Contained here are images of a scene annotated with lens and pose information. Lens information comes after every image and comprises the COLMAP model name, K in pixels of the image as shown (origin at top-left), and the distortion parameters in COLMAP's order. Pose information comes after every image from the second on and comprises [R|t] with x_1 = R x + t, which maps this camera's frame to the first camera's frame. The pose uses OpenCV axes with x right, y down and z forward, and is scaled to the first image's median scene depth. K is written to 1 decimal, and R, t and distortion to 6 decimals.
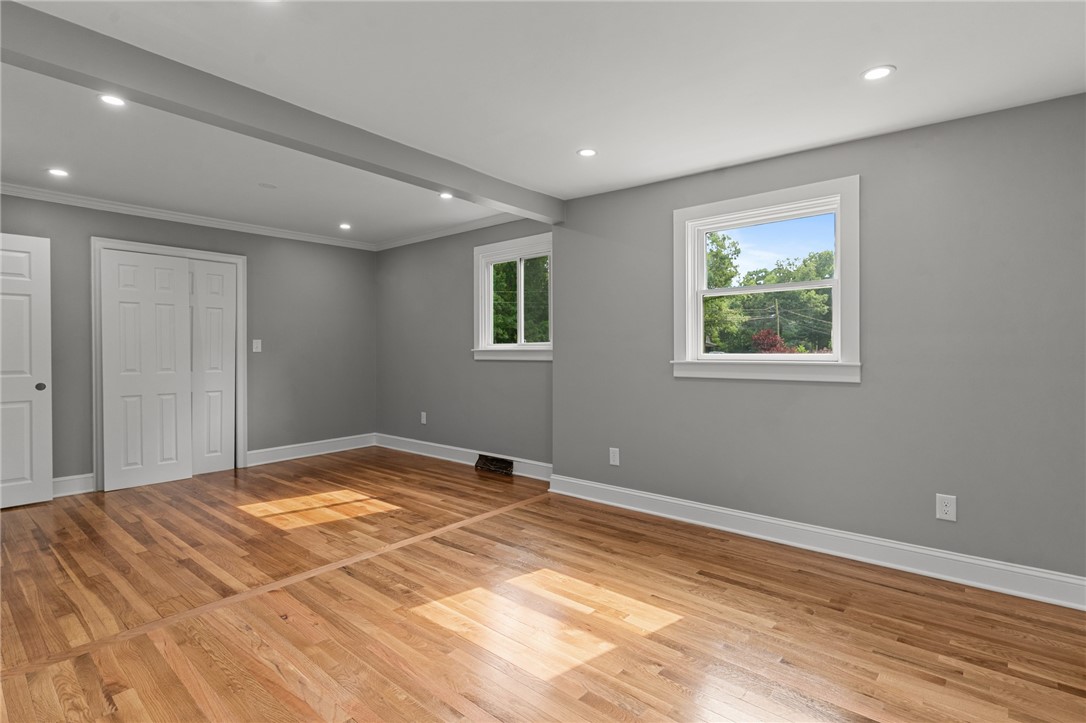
lens RADIAL K [[522.6, 0, 526.6], [0, 522.6, 369.1], [0, 0, 1]] dist [0.004420, 0.000029]
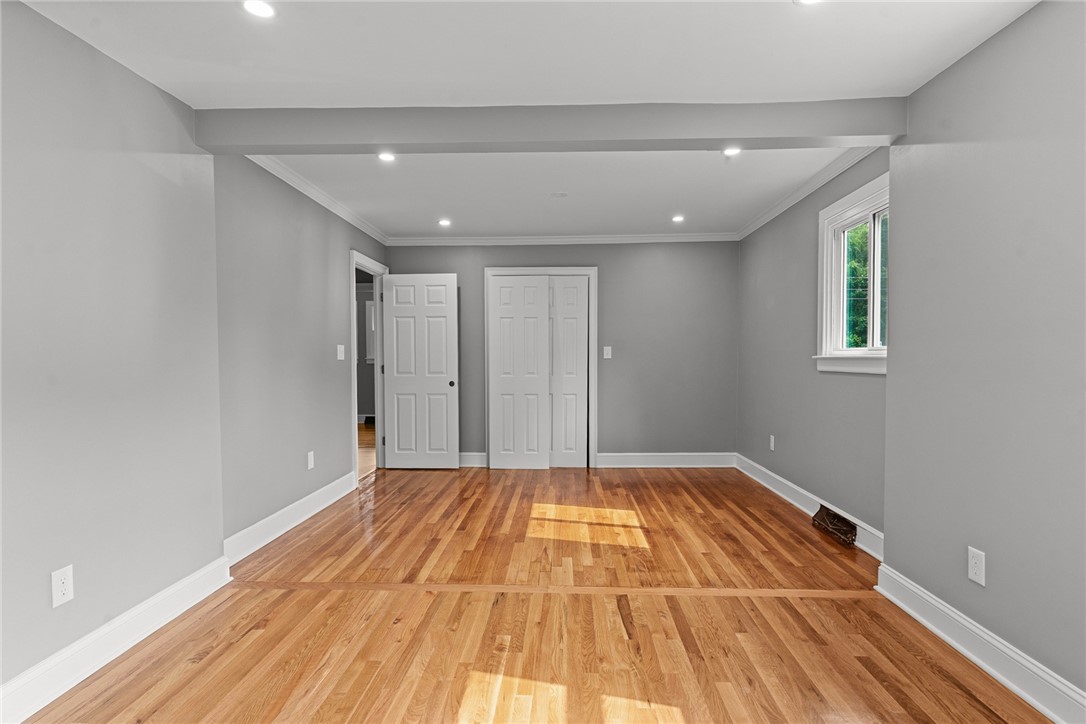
lens RADIAL K [[522.6, 0, 546.2], [0, 522.6, 389.6], [0, 0, 1]] dist [0.004420, 0.000029]
pose [[0.632446, 0.050912, -0.772929, 0.308817], [-0.027472, 0.998684, 0.043304, -0.020043], [0.774117, -0.006153, 0.633013, 0.365157]]
